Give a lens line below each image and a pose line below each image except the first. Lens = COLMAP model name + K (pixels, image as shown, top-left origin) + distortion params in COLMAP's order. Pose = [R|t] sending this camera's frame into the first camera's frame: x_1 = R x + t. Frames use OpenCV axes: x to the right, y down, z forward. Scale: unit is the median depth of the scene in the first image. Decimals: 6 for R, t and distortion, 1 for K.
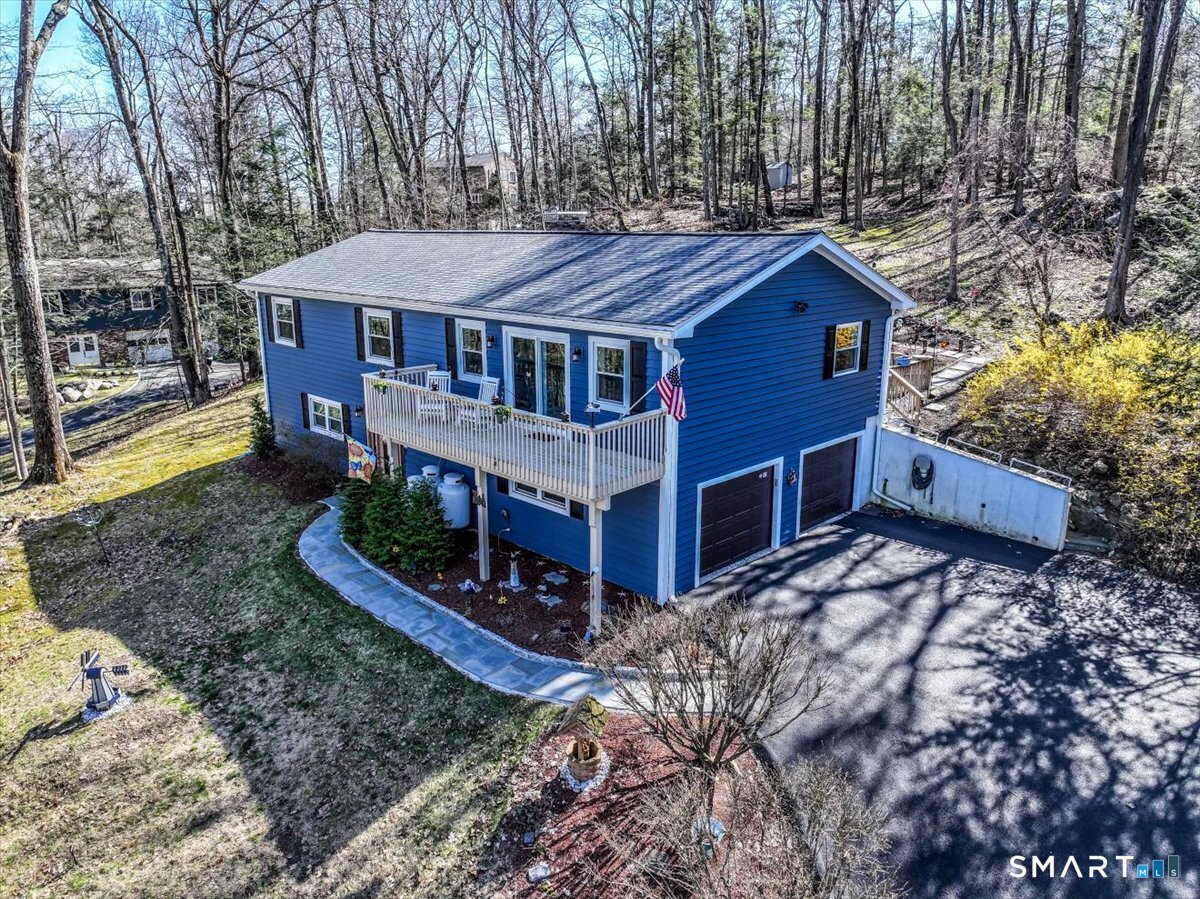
lens RADIAL K [[851.4, 0, 601.4], [0, 851.4, 449.1], [0, 0, 1]] dist [0.012706, 0.003423]
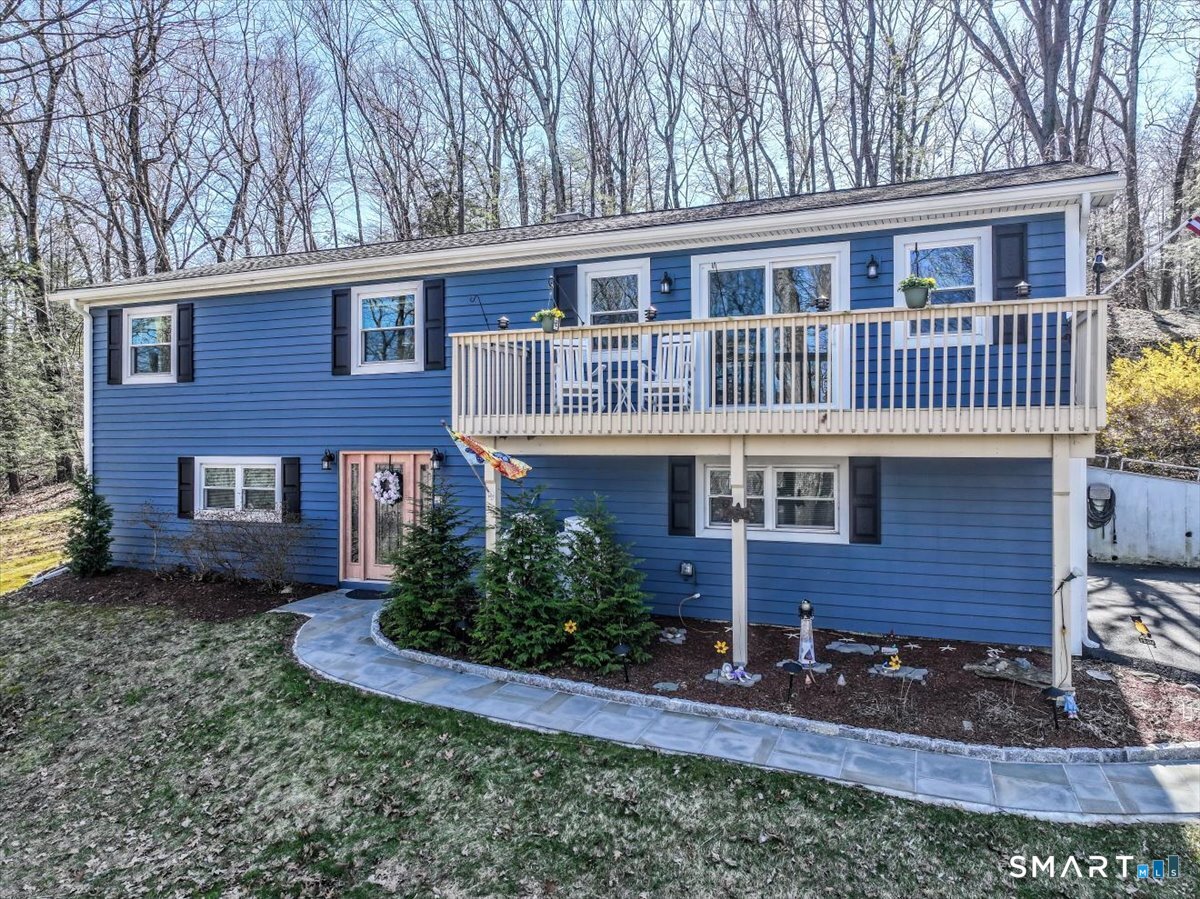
lens RADIAL K [[851.4, 0, 598.2], [0, 851.4, 447.1], [0, 0, 1]] dist [0.012706, 0.003423]
pose [[0.929812, -0.005654, 0.367992, -0.376769], [0.098103, 0.967513, -0.233013, 0.121299], [-0.354719, 0.252759, 0.900159, 0.444414]]
